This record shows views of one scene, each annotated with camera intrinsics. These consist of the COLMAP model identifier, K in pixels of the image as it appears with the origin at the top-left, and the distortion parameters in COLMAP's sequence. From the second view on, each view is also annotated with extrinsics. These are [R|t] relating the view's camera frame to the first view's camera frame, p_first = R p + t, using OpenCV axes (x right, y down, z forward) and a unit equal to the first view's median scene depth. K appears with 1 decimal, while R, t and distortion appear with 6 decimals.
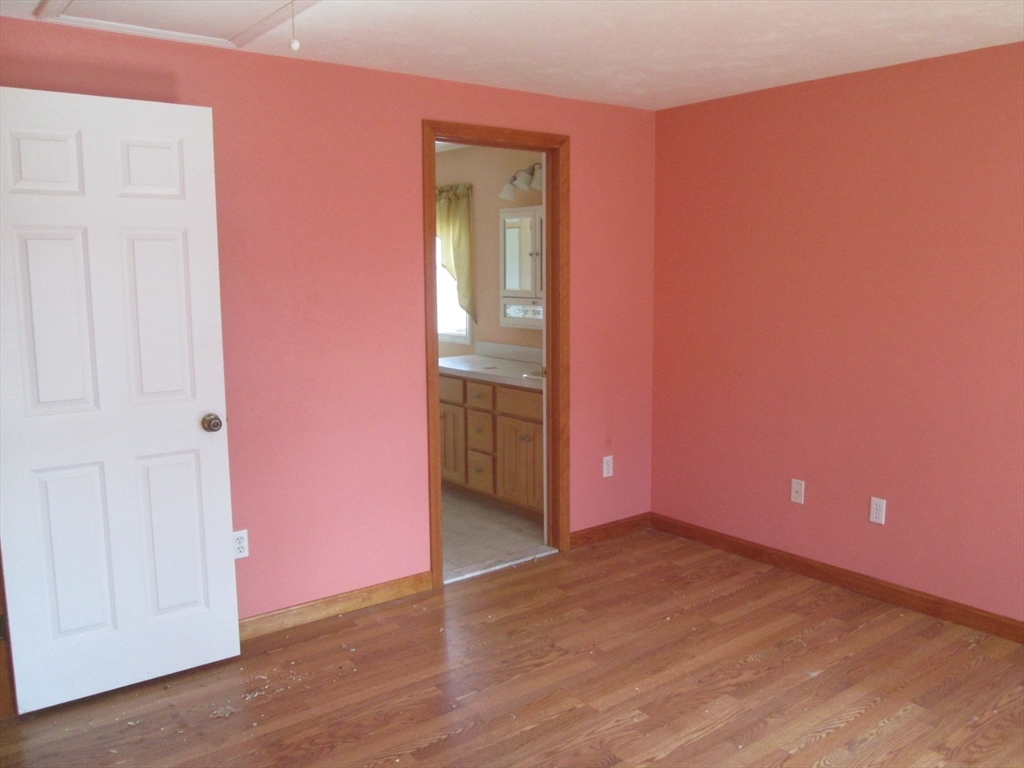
lens RADIAL K [[854.6, 0, 512.0], [0, 854.6, 384.0], [0, 0, 1]] dist [-0.039869, 0.004378]
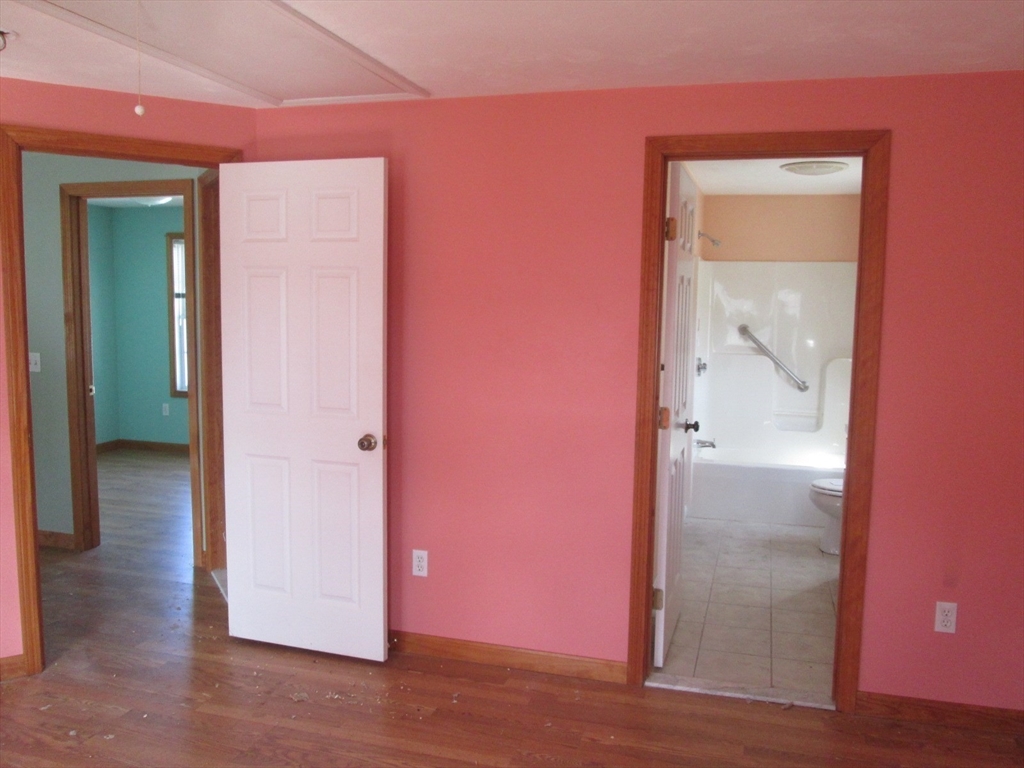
lens RADIAL K [[838.8, 0, 512.0], [0, 838.8, 384.0], [0, 0, 1]] dist [-0.041781, -0.005795]
pose [[0.579748, 0.099508, -0.808696, 0.468961], [-0.132029, 0.990871, 0.027274, -0.062667], [0.804027, 0.090959, 0.587594, 0.379072]]
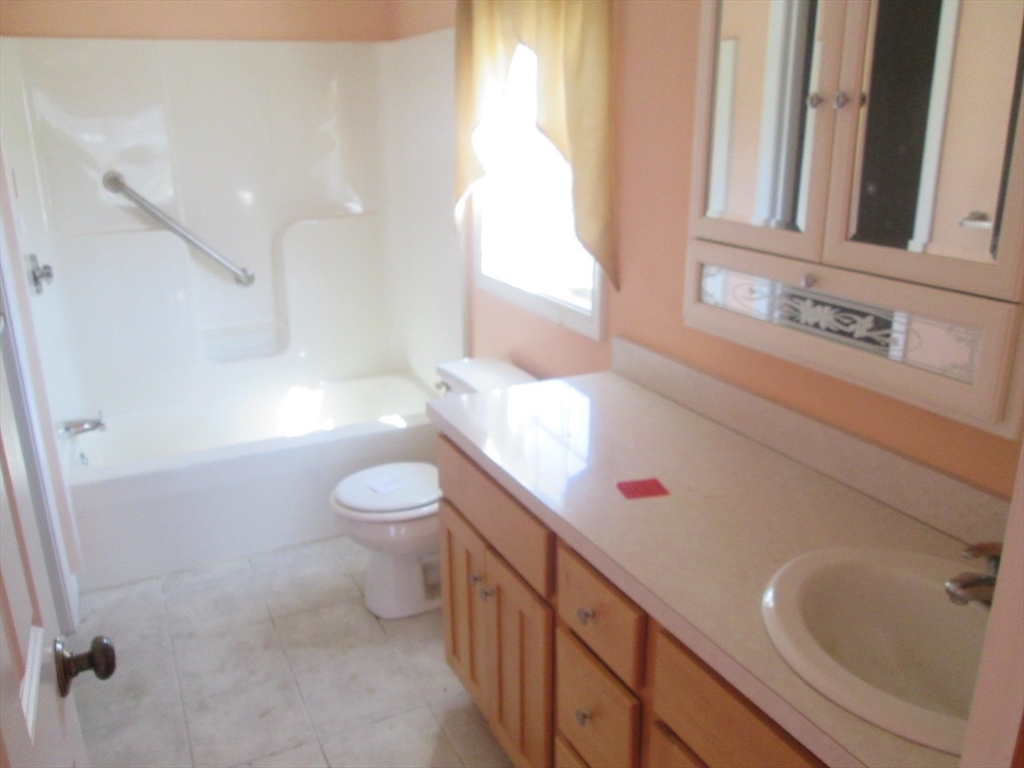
lens RADIAL K [[838.8, 0, 512.0], [0, 838.8, 384.0], [0, 0, 1]] dist [-0.041781, -0.005795]
pose [[0.979317, 0.061499, -0.192759, -0.019651], [-0.026679, 0.983619, 0.178275, -0.139160], [0.200565, -0.169445, 0.964916, 0.921100]]
